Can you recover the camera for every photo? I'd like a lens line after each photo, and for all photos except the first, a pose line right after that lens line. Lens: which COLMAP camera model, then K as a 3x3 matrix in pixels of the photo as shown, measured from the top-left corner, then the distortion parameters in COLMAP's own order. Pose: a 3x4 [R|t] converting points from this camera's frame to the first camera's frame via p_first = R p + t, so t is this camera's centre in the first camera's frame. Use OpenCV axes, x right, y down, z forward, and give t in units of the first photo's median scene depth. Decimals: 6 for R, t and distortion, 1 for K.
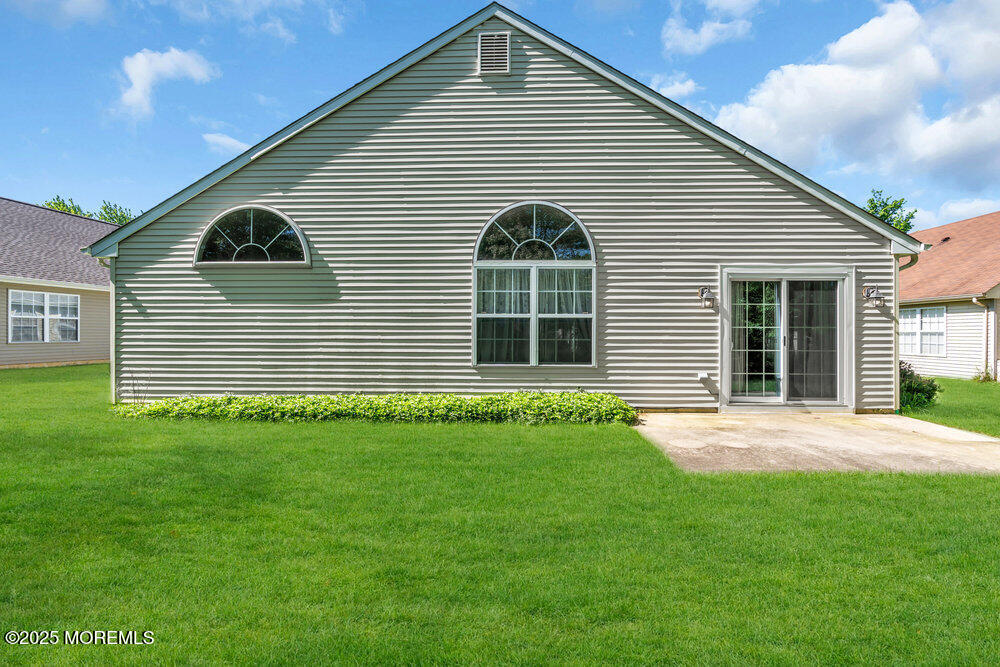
lens RADIAL K [[463.2, 0, 499.8], [0, 463.2, 332.6], [0, 0, 1]] dist [-0.001341, -0.001460]
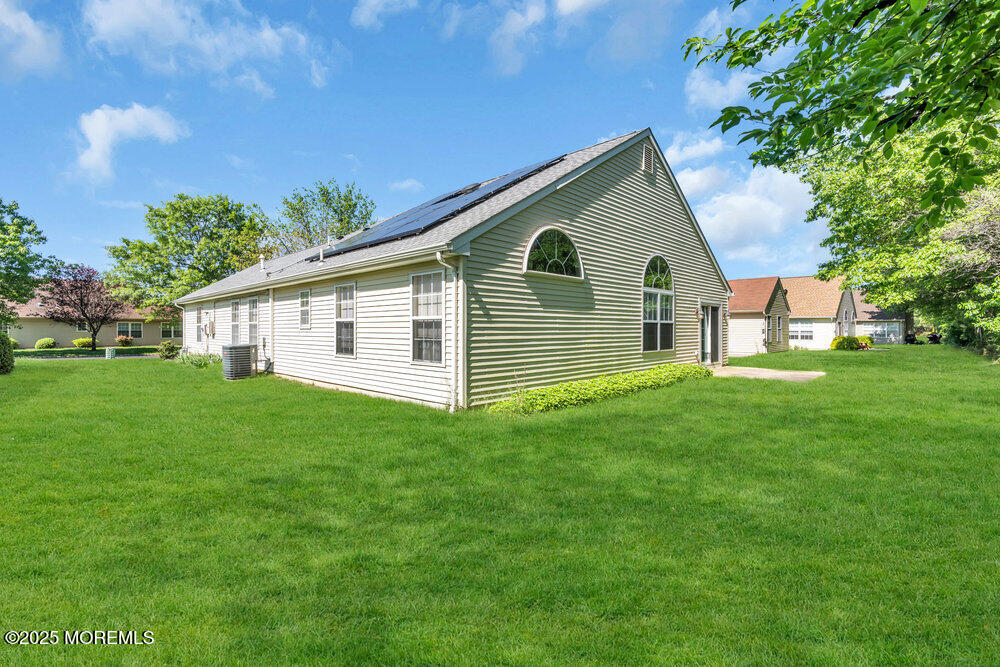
lens RADIAL K [[463.2, 0, 499.0], [0, 463.2, 332.2], [0, 0, 1]] dist [-0.001341, -0.001460]
pose [[0.660427, -0.007112, 0.750856, -1.541510], [0.006244, 0.999973, 0.003980, -0.008132], [-0.750864, 0.002060, 0.660454, 0.316221]]
